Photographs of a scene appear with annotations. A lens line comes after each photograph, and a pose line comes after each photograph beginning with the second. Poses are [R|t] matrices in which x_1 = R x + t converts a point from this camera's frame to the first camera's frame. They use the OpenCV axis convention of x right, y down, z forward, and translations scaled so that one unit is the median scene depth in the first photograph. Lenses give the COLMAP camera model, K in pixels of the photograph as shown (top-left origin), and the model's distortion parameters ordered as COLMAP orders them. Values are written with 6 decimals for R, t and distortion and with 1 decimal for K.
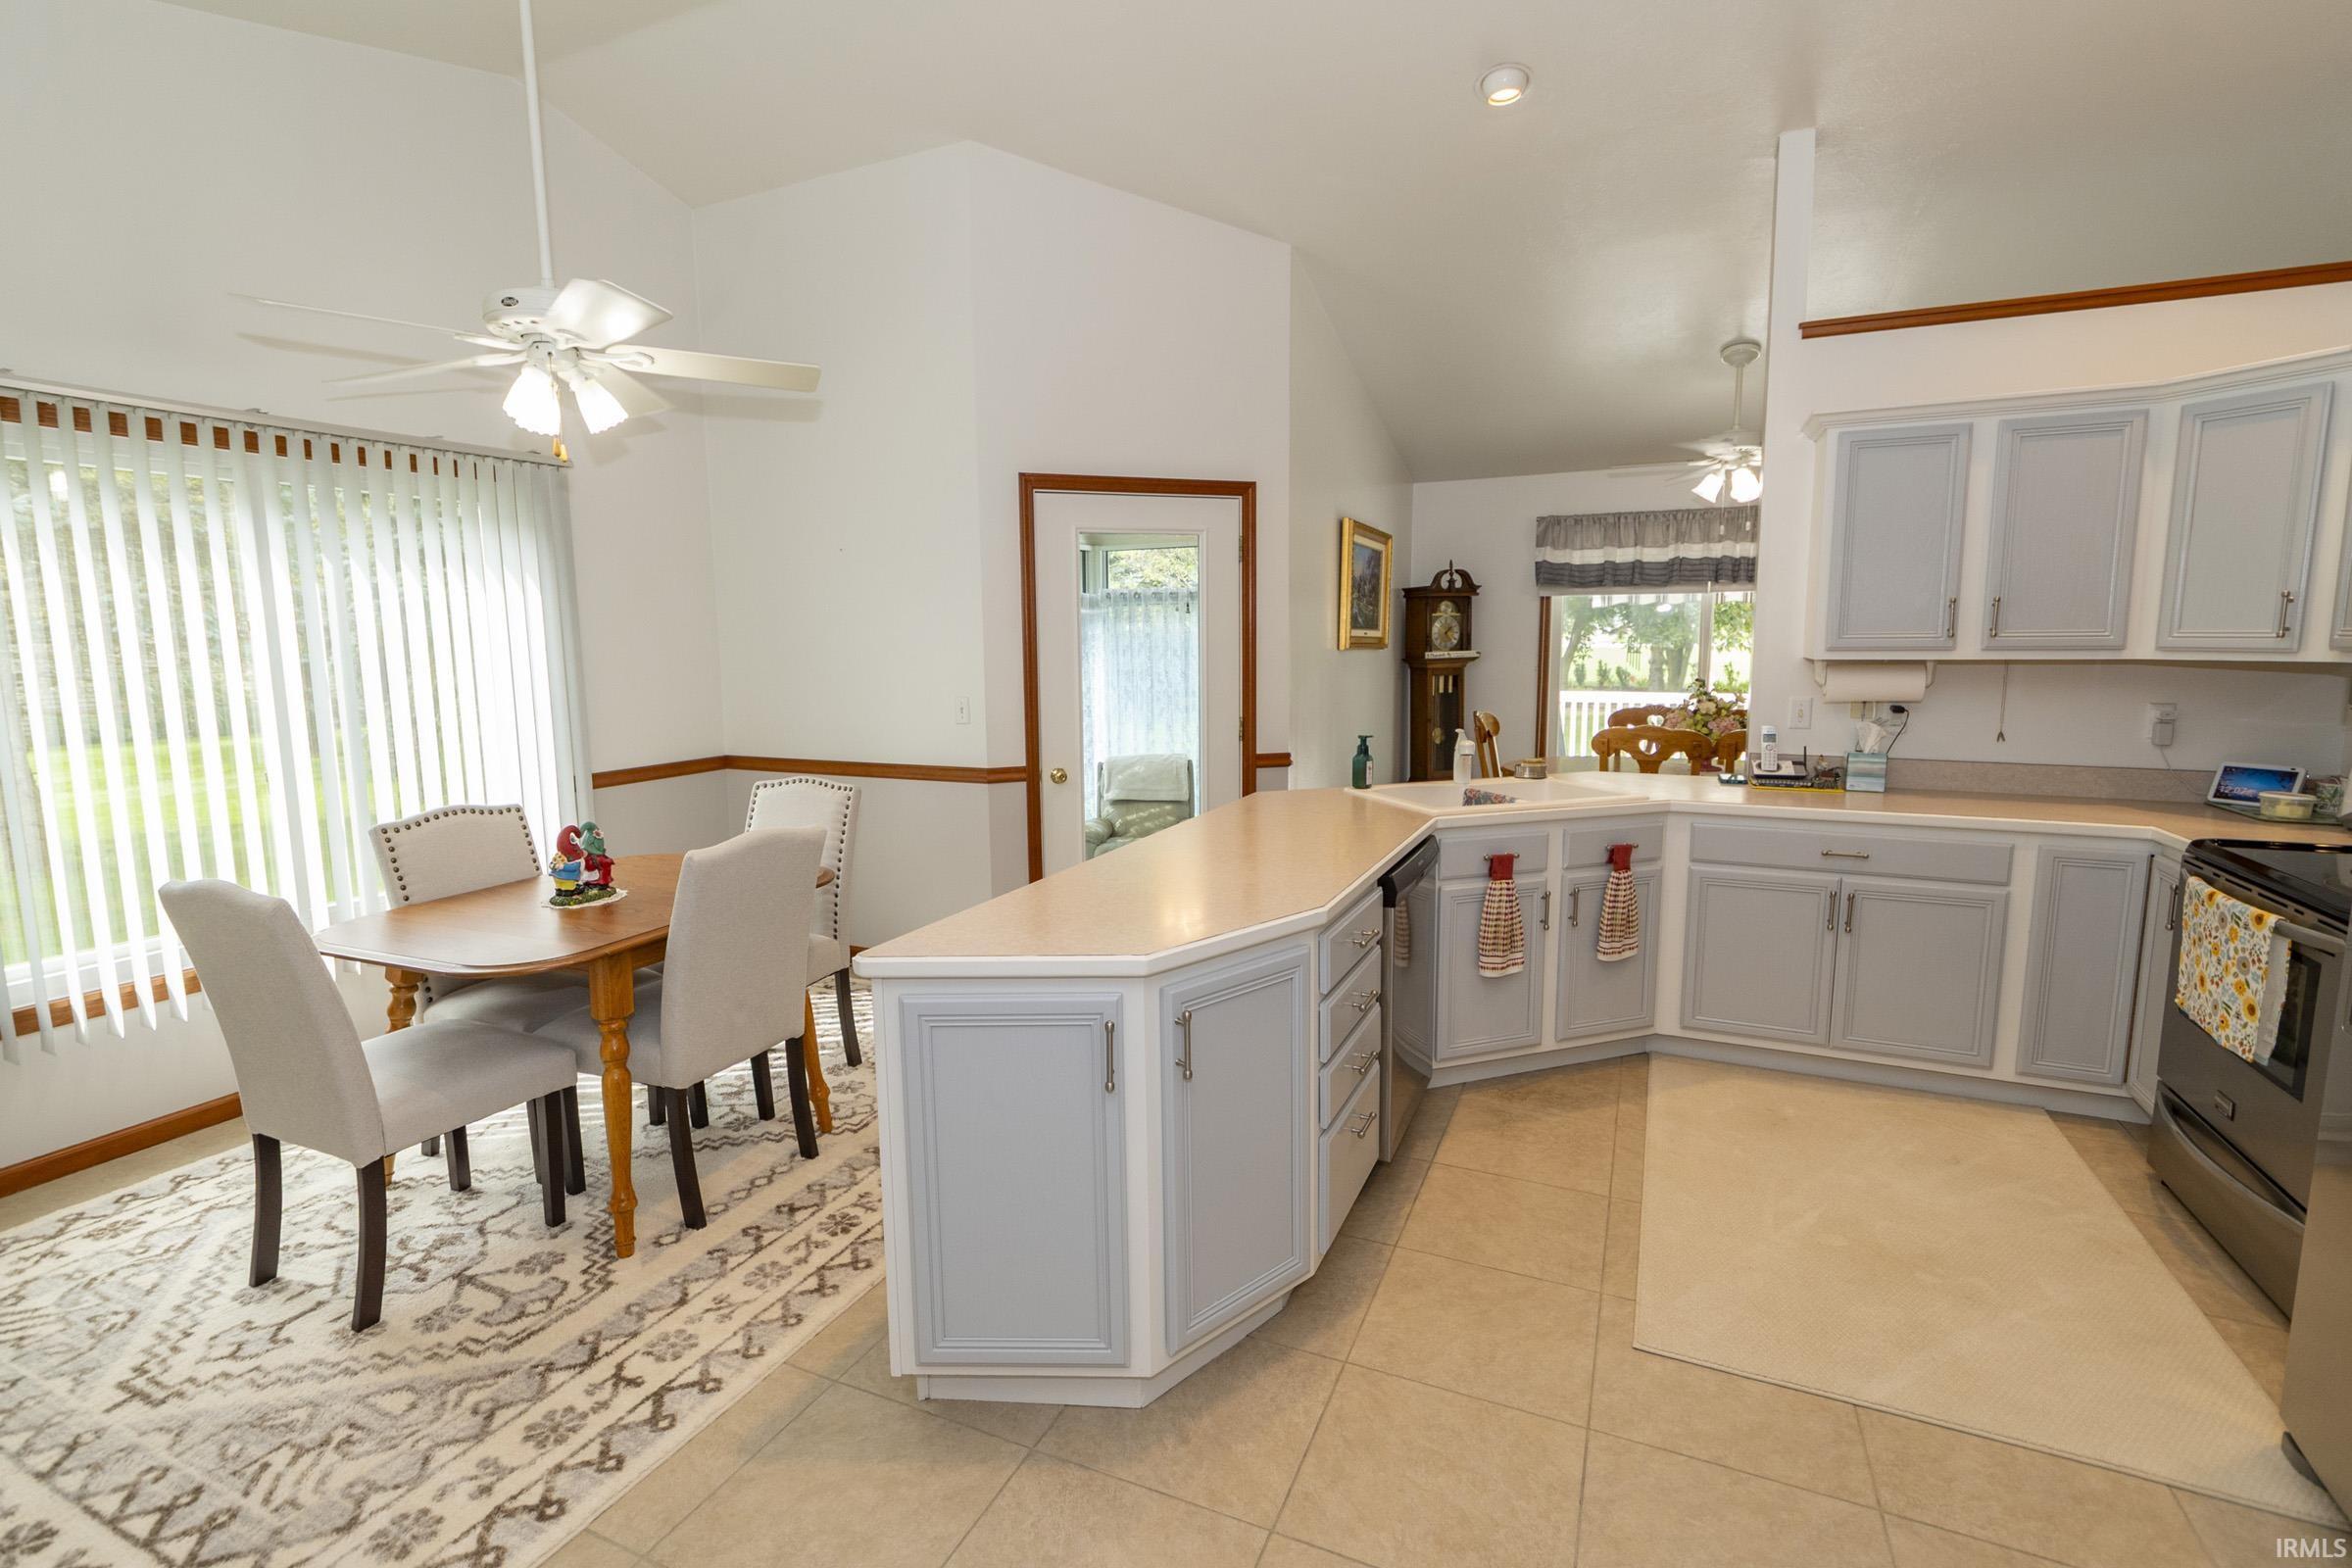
lens RADIAL K [[1069.0, 0, 1163.3], [0, 1069.0, 773.6], [0, 0, 1]] dist [-0.001949, 0.003594]
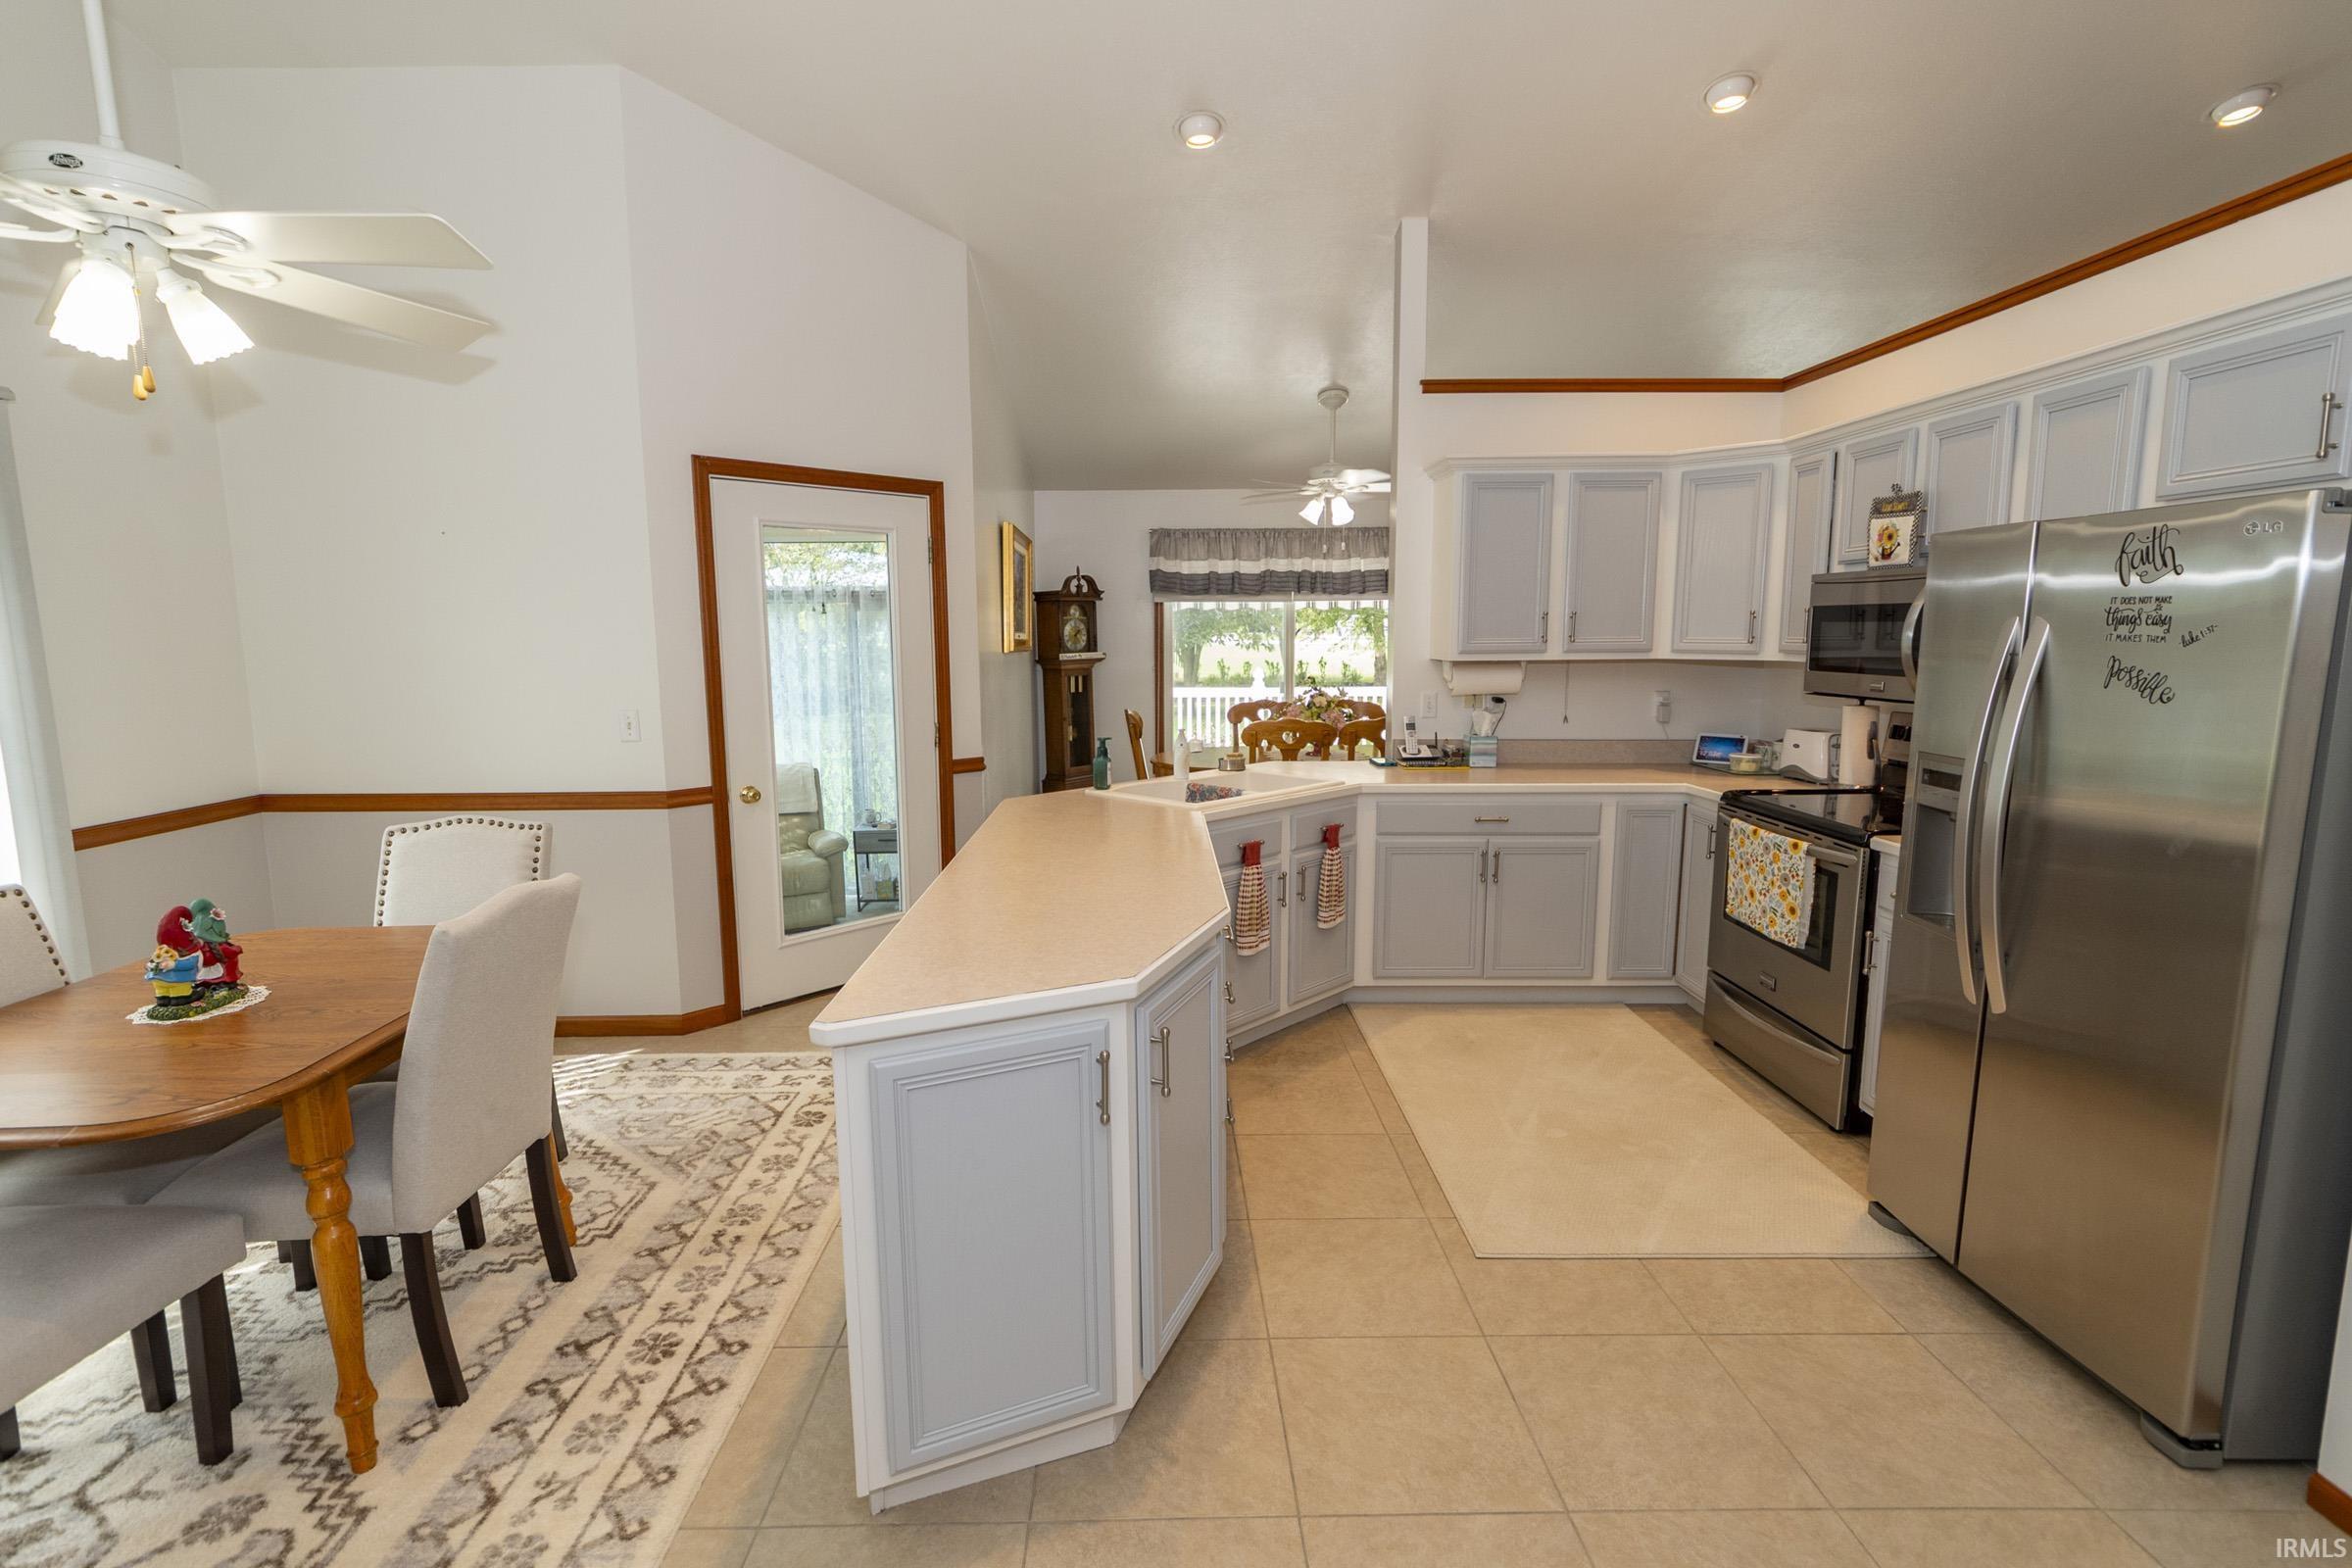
lens RADIAL K [[1046.8, 0, 1152.3], [0, 1046.8, 774.8], [0, 0, 1]] dist [0.002992, -0.000454]
pose [[0.907107, -0.053325, 0.417508, -0.216693], [0.051336, 0.998553, 0.016001, -0.015549], [-0.417758, 0.006919, 0.908532, 0.071698]]
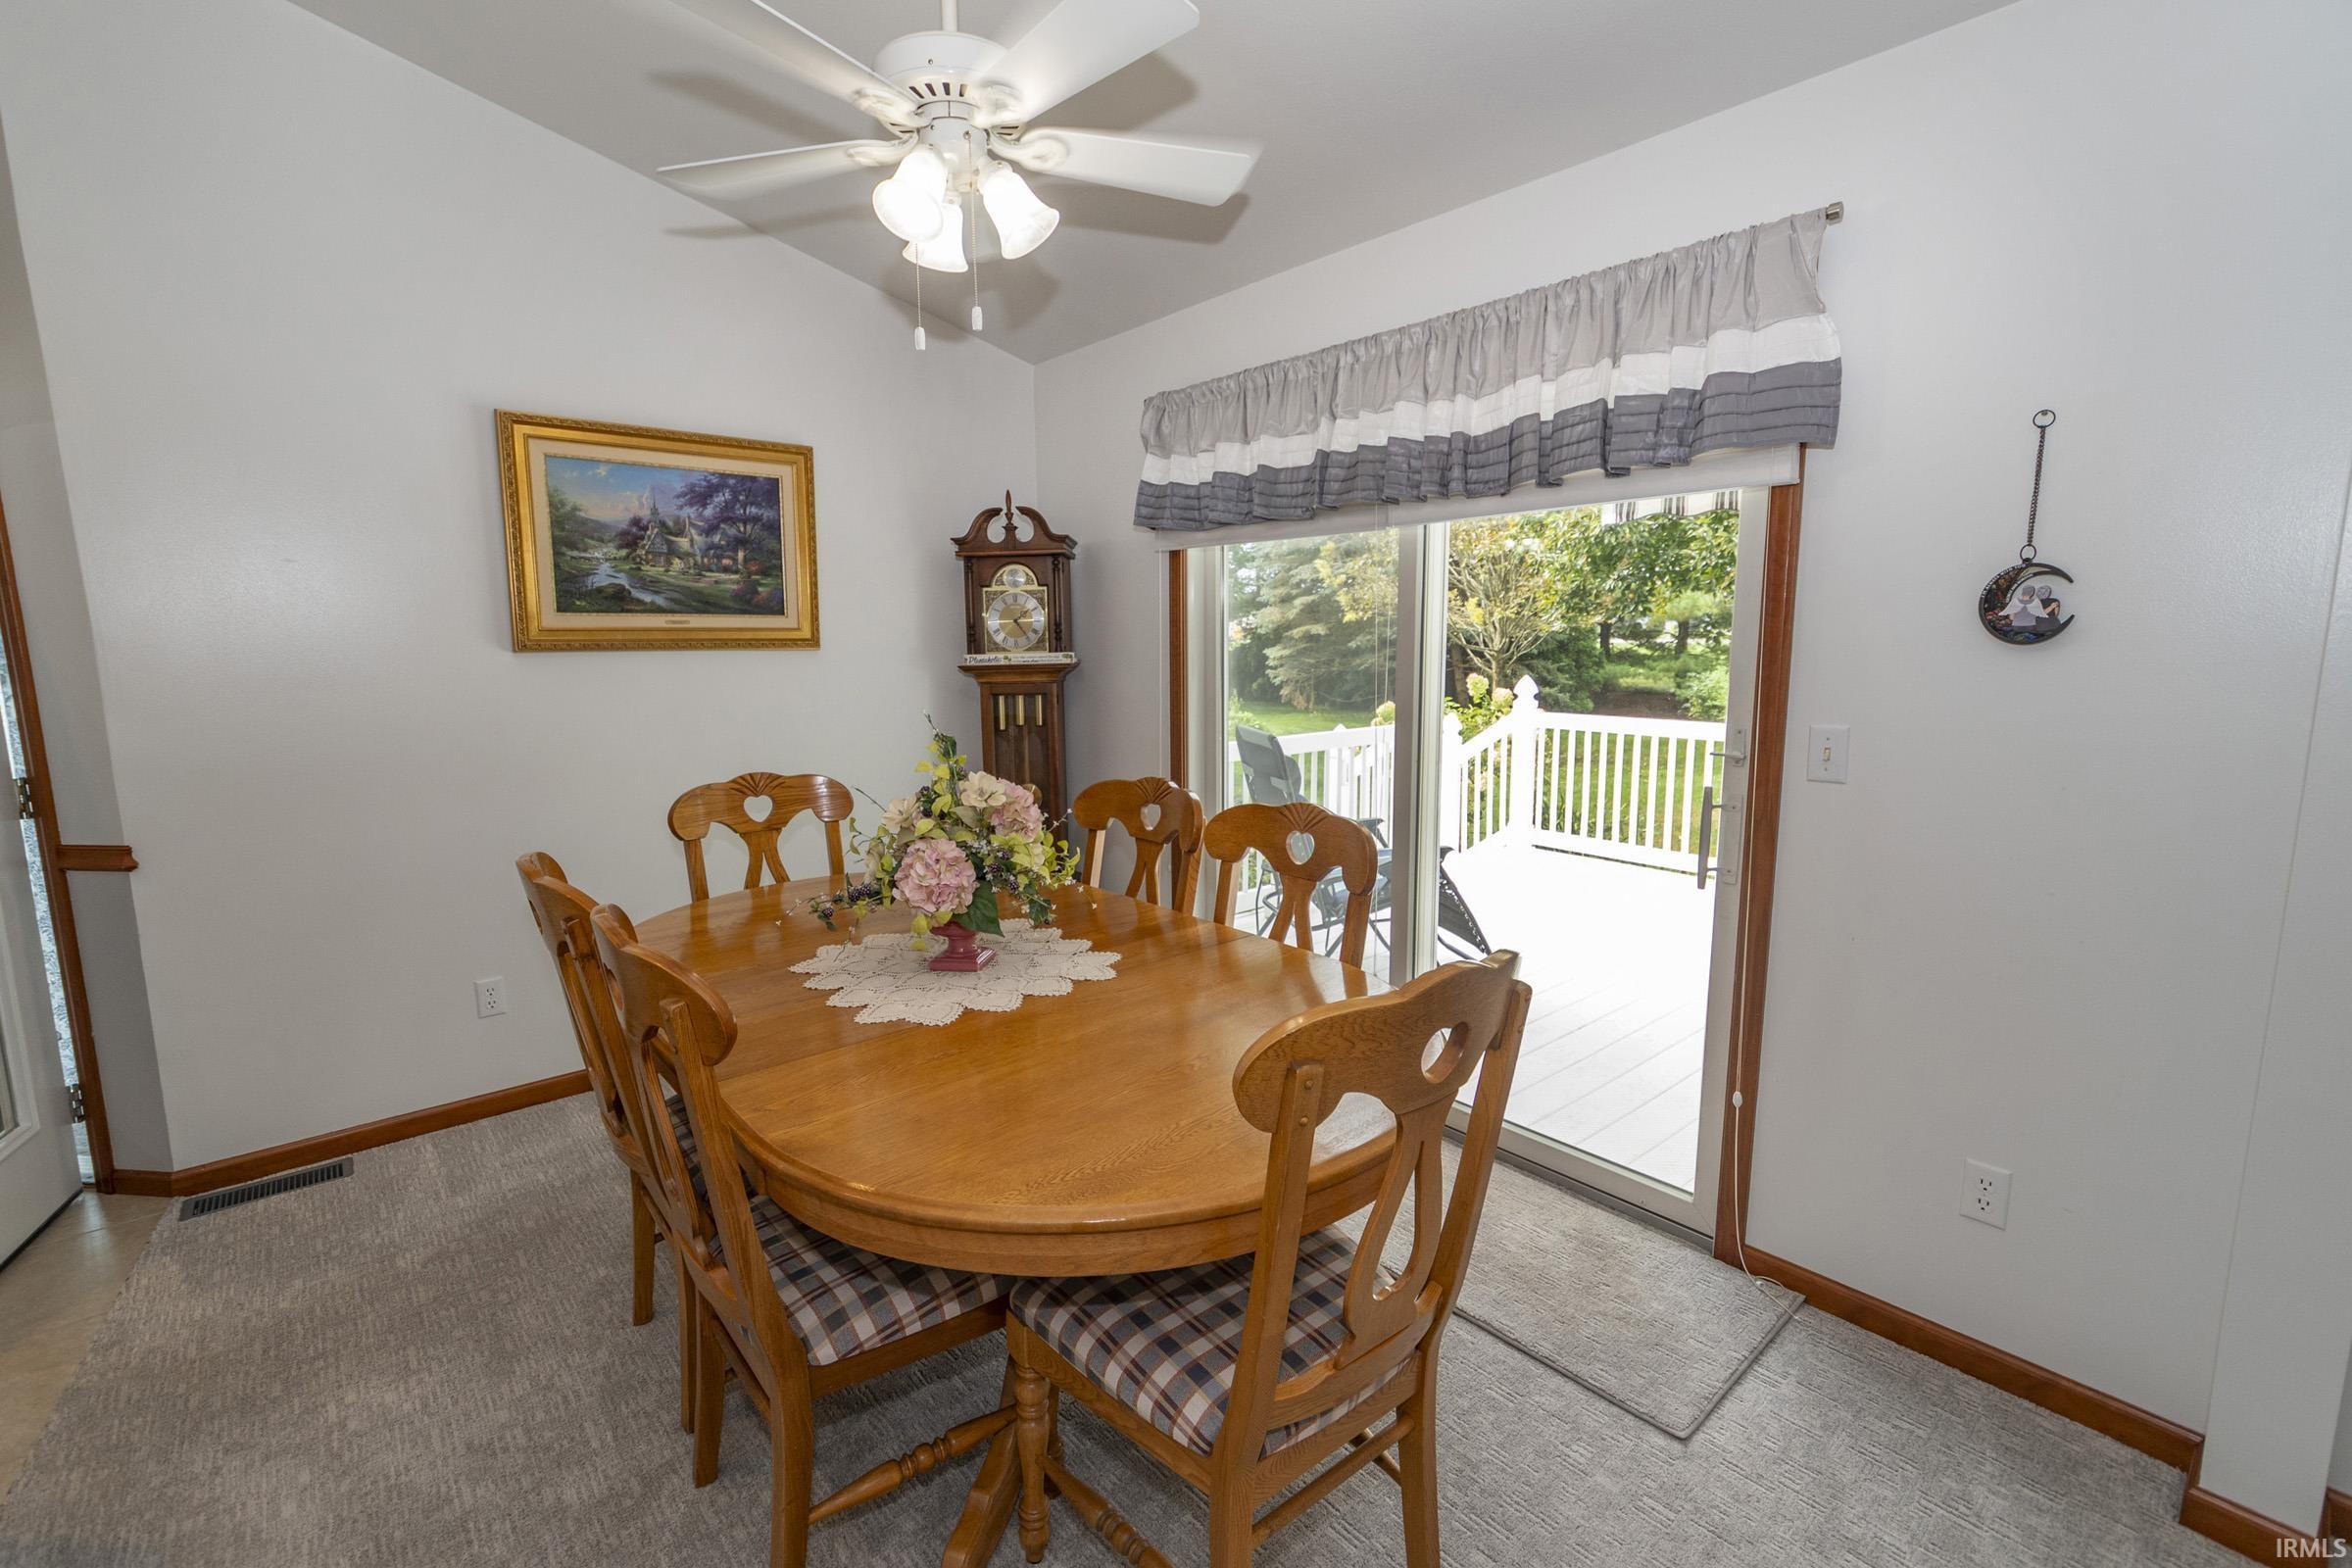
lens RADIAL K [[1025.2, 0, 1178.6], [0, 1025.2, 776.1], [0, 0, 1]] dist [0.001951, -0.000520]
pose [[0.908992, 0.057058, -0.412891, 1.211392], [-0.049610, 0.998355, 0.028747, -0.145628], [0.413852, -0.005647, 0.910327, 1.134165]]
